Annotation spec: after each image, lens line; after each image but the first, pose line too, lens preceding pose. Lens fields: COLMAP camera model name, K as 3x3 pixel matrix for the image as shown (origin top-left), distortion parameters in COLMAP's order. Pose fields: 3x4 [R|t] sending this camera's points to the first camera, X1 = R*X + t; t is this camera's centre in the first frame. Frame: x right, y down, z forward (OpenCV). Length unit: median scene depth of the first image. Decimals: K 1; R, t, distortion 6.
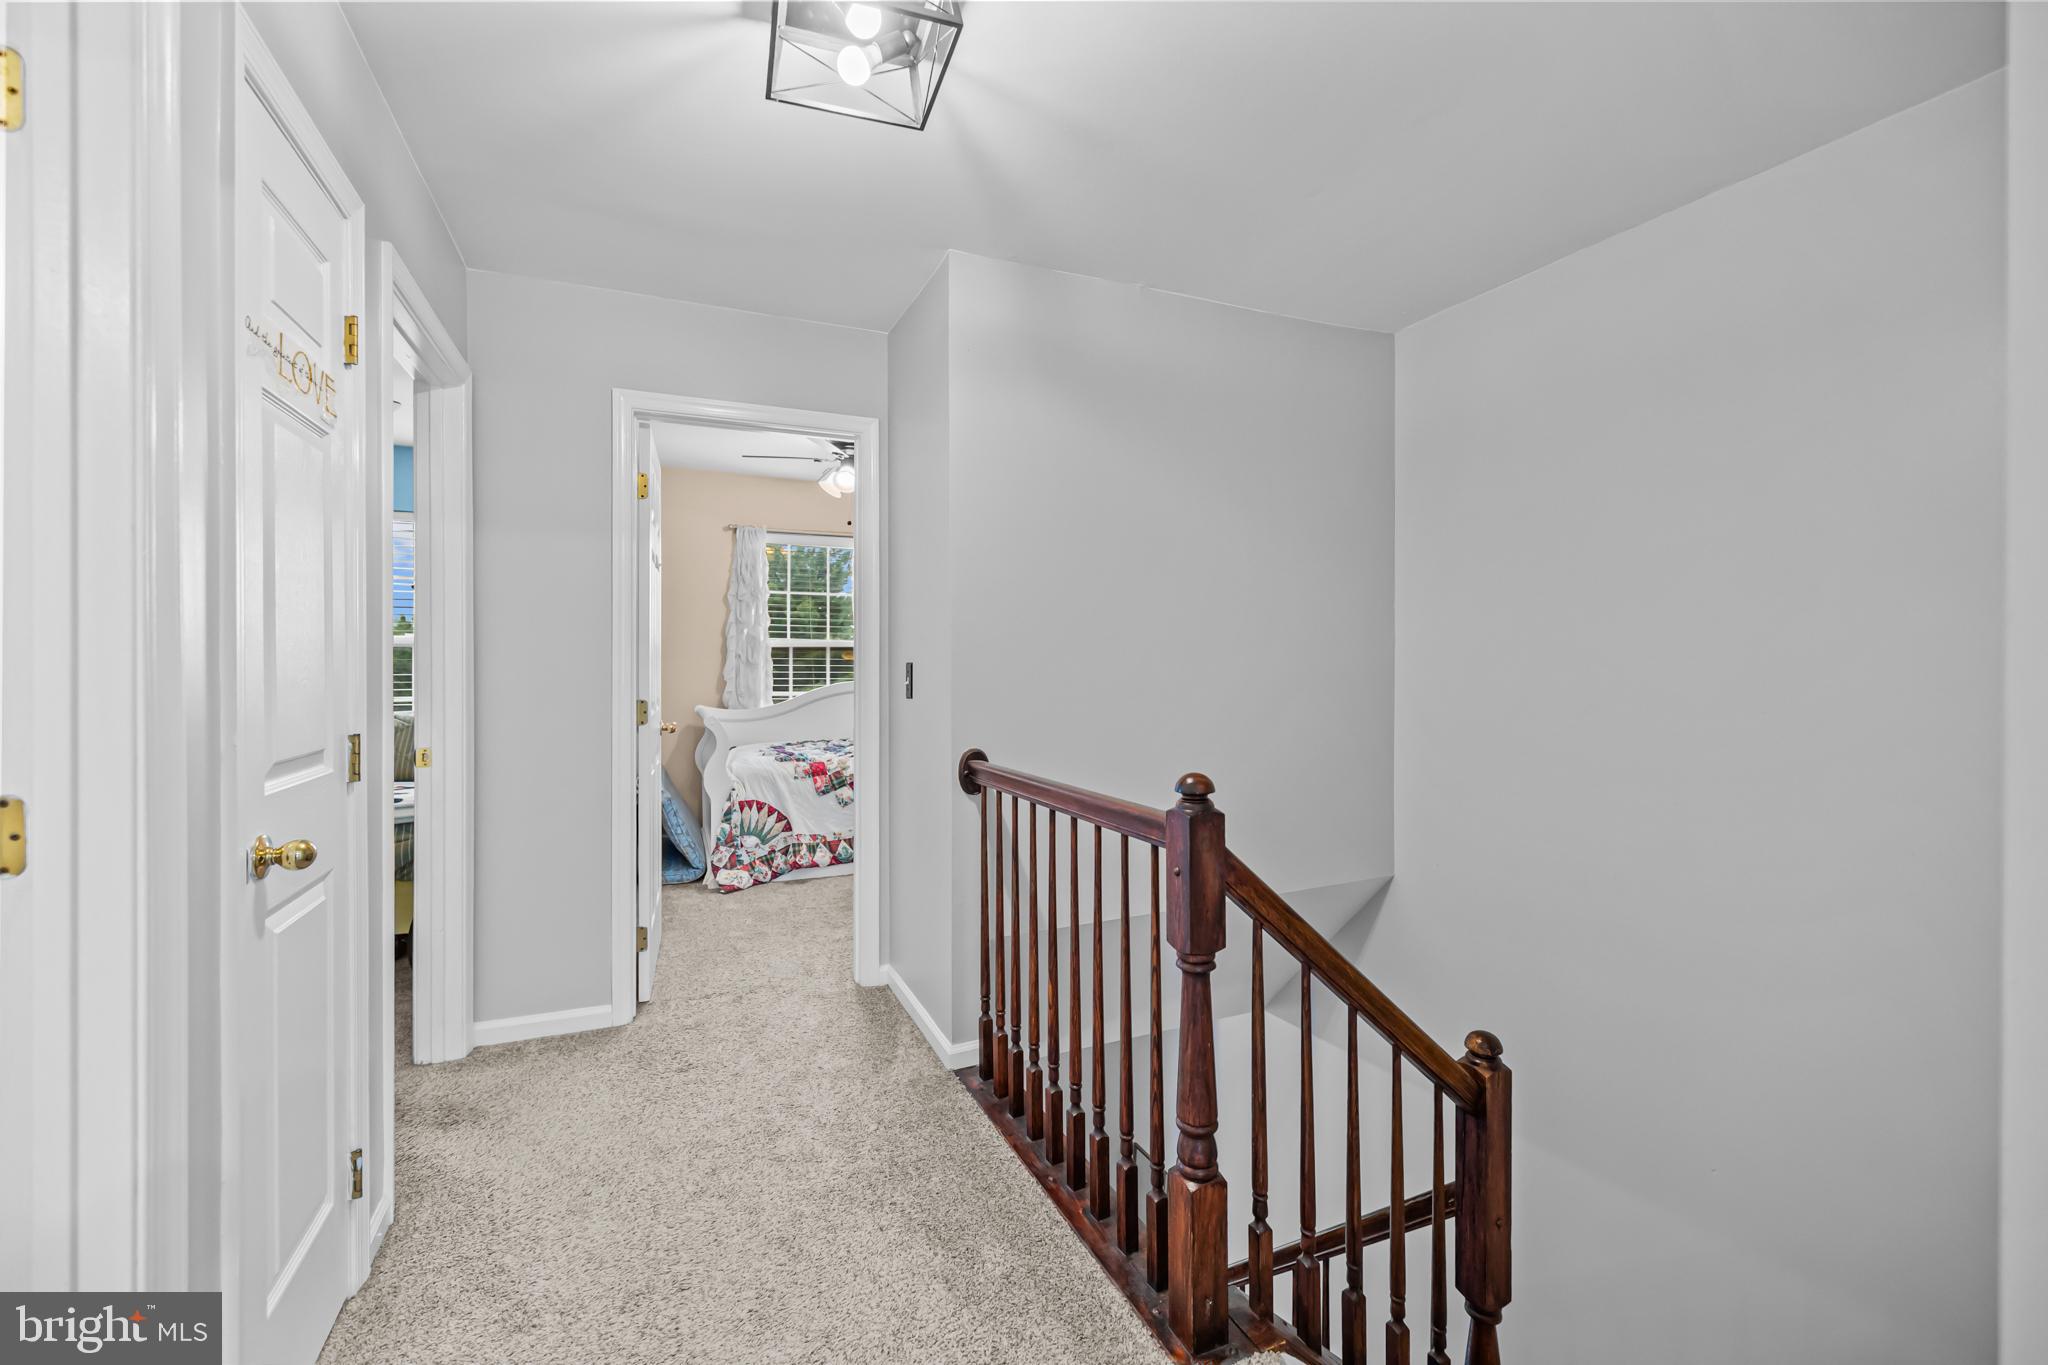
lens RADIAL K [[859.1, 0, 1016.4], [0, 859.1, 677.1], [0, 0, 1]] dist [0.001862, 0.000039]
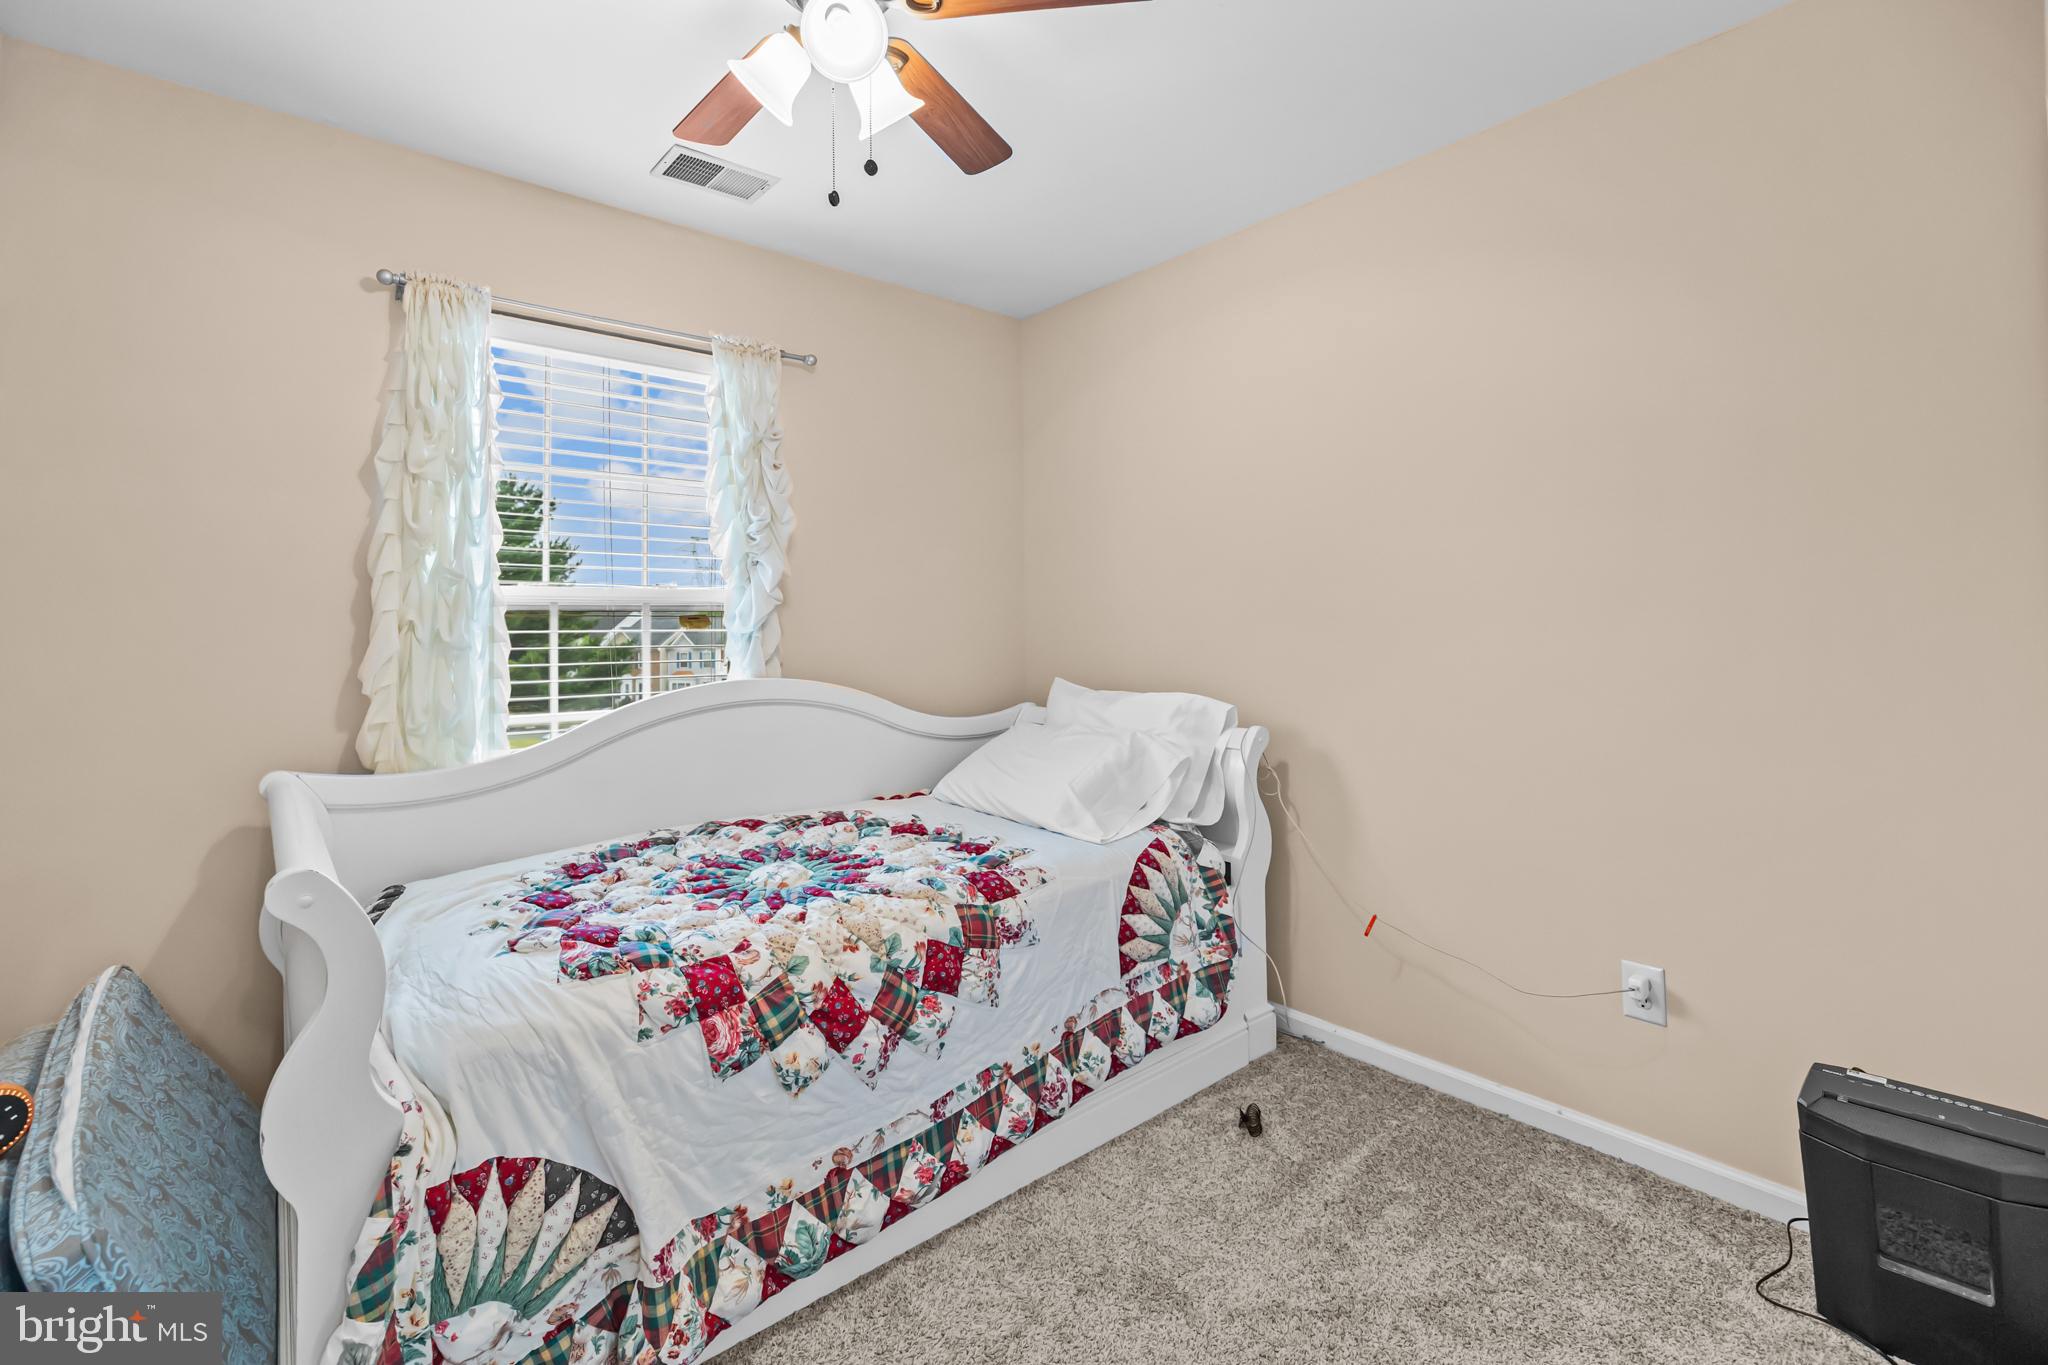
lens RADIAL K [[897.1, 0, 1020.0], [0, 897.1, 620.5], [0, 0, 1]] dist [0.001285, 0.000116]
pose [[0.953805, -0.003396, 0.300407, -0.227981], [0.012223, 0.999547, -0.027509, -0.015623], [-0.300177, 0.029910, 0.953414, 0.668851]]
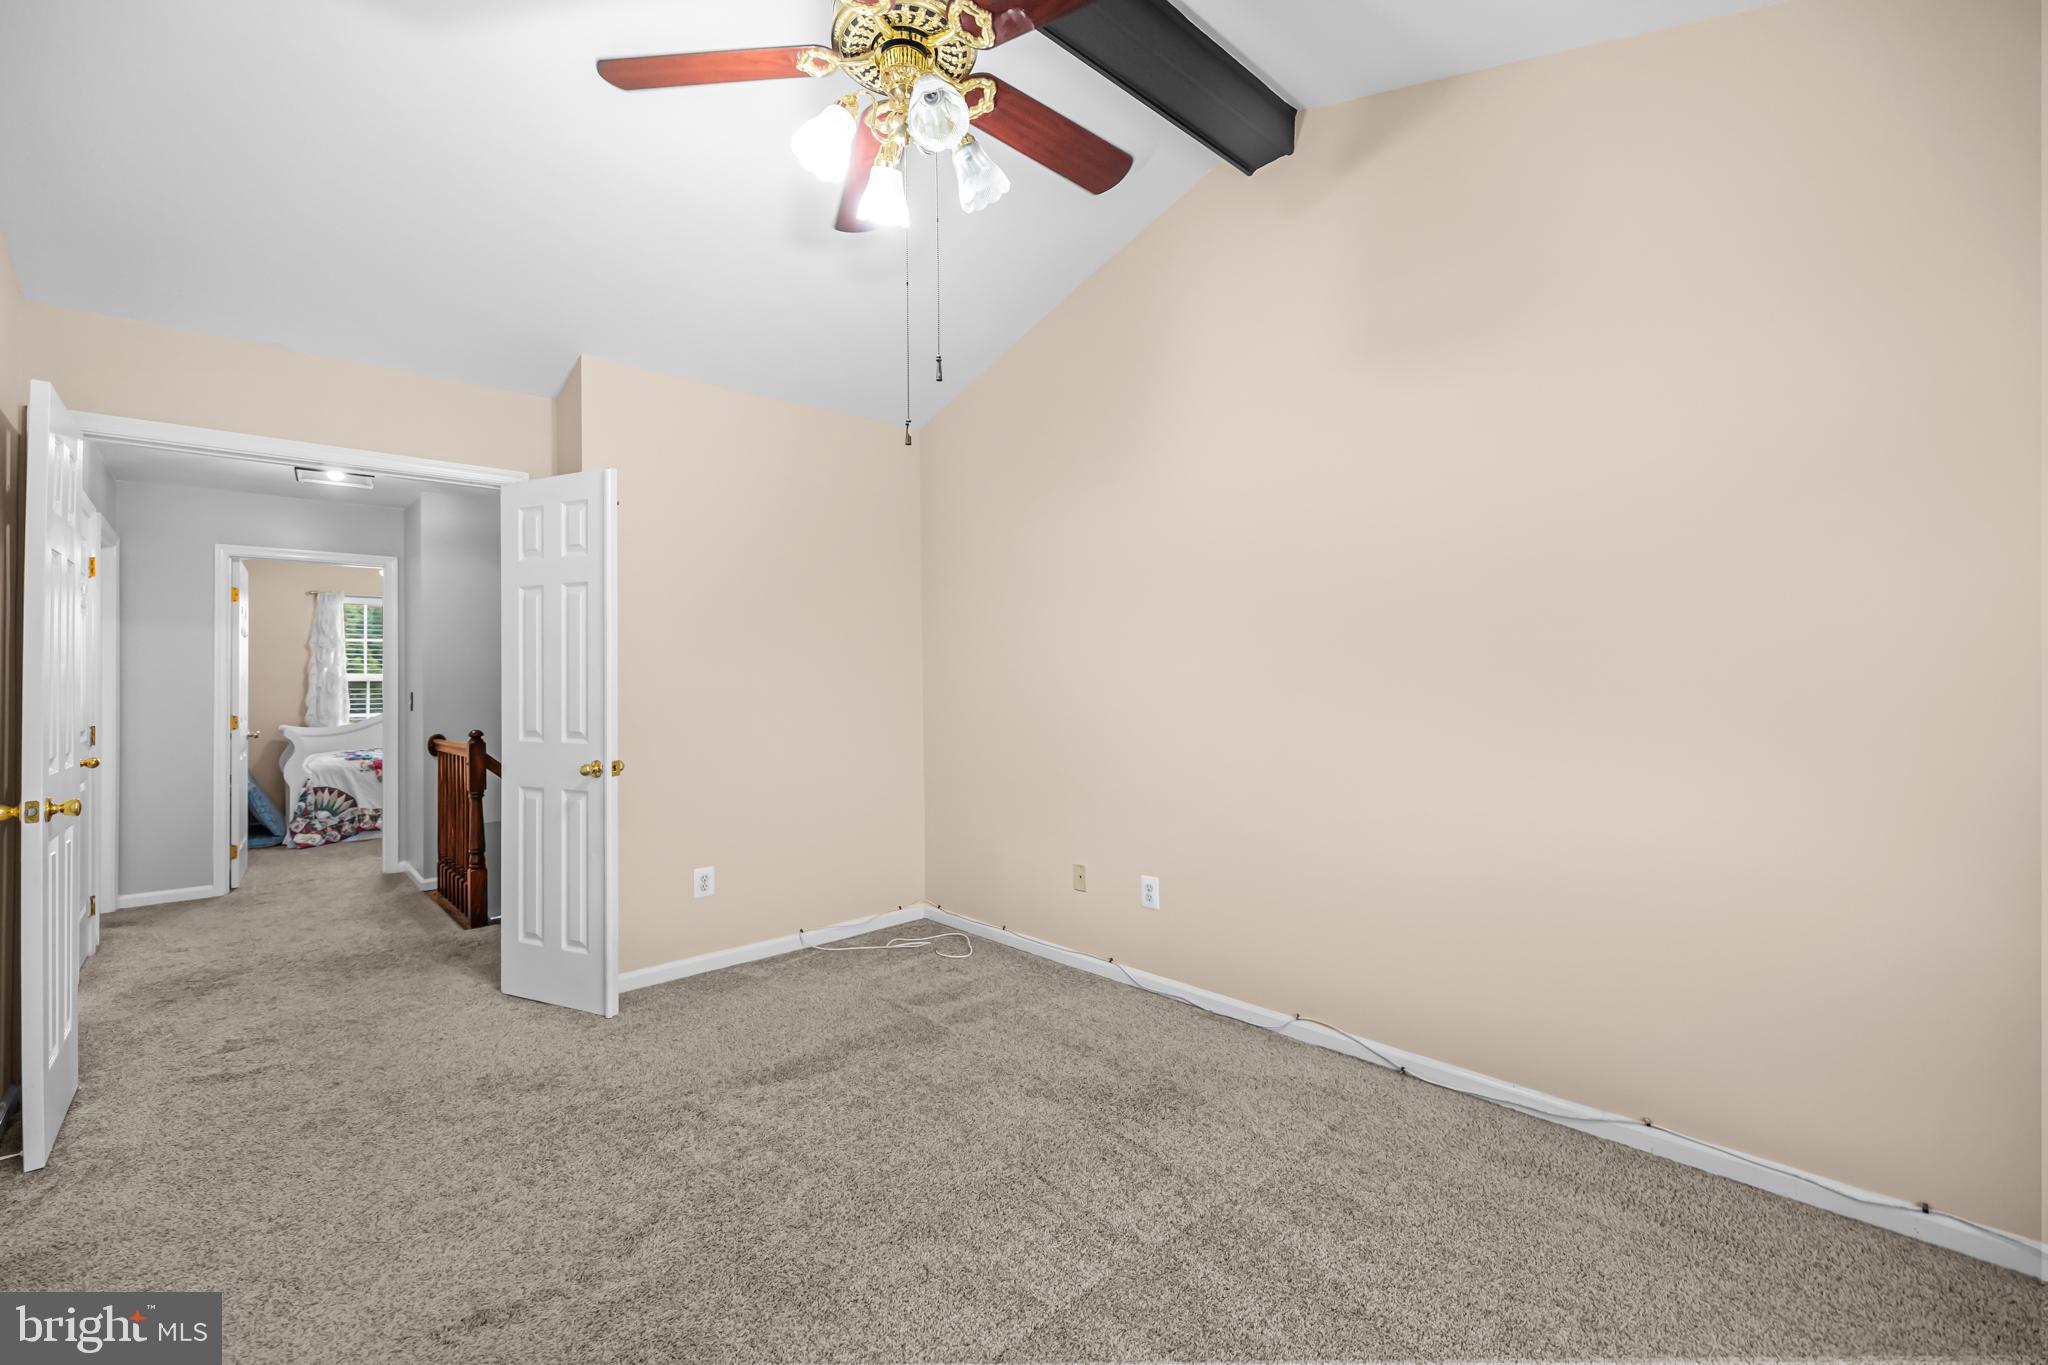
lens RADIAL K [[859.1, 0, 1016.4], [0, 859.1, 677.1], [0, 0, 1]] dist [0.001862, 0.000039]
pose [[0.943883, -0.009006, 0.330158, 0.320250], [0.017468, 0.999590, -0.022675, 0.009987], [-0.329818, 0.027170, 0.943653, -0.770934]]
